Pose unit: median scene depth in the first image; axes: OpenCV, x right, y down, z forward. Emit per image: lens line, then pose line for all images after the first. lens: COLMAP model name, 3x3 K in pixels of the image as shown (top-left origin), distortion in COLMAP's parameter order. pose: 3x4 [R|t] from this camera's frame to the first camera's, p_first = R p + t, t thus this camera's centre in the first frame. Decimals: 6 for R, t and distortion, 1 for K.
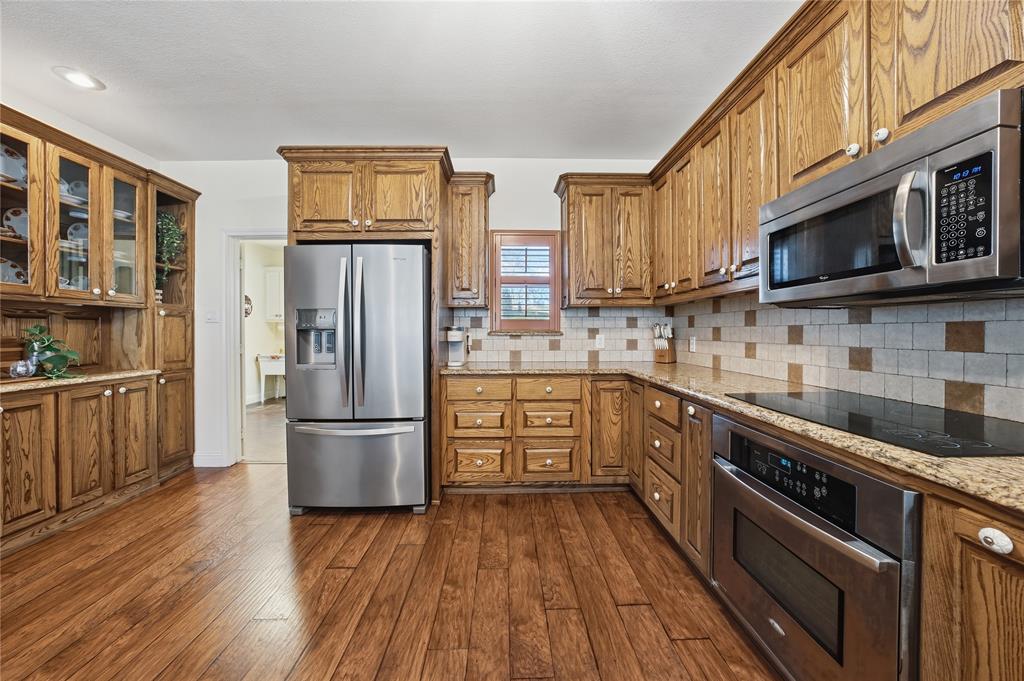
lens RADIAL K [[366.1, 0, 511.3], [0, 366.1, 335.5], [0, 0, 1]] dist [-0.006775, 0.000539]
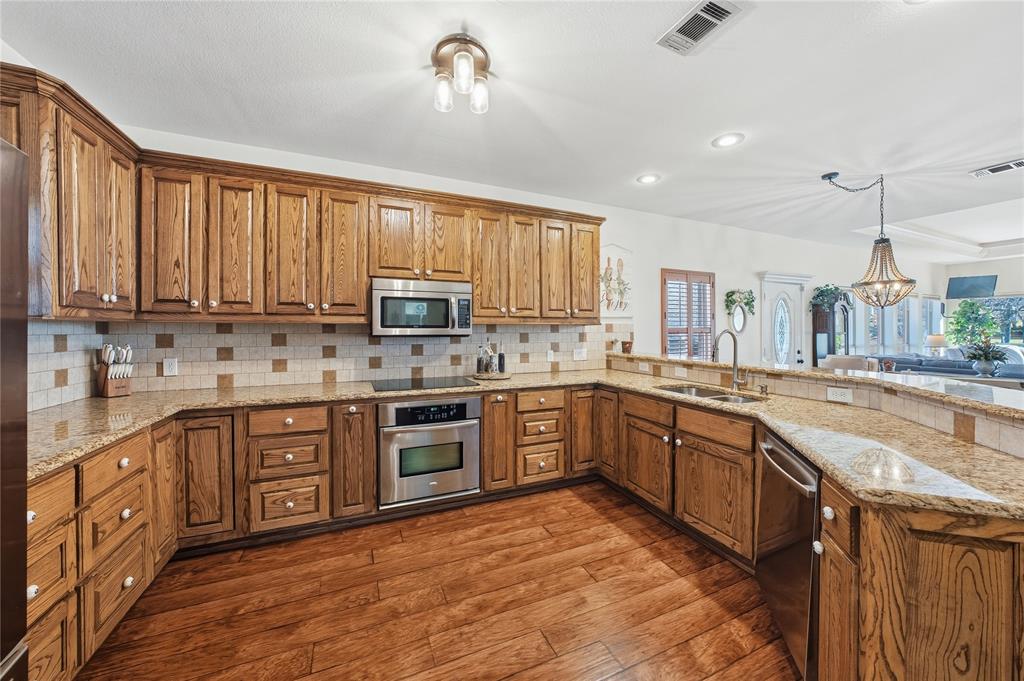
lens RADIAL K [[366.1, 0, 516.2], [0, 366.1, 333.9], [0, 0, 1]] dist [-0.006775, 0.000539]
pose [[-0.394791, -0.005481, 0.918754, -1.052748], [0.009695, 0.999902, 0.010131, -0.094245], [-0.918720, 0.012907, -0.394699, 0.968547]]
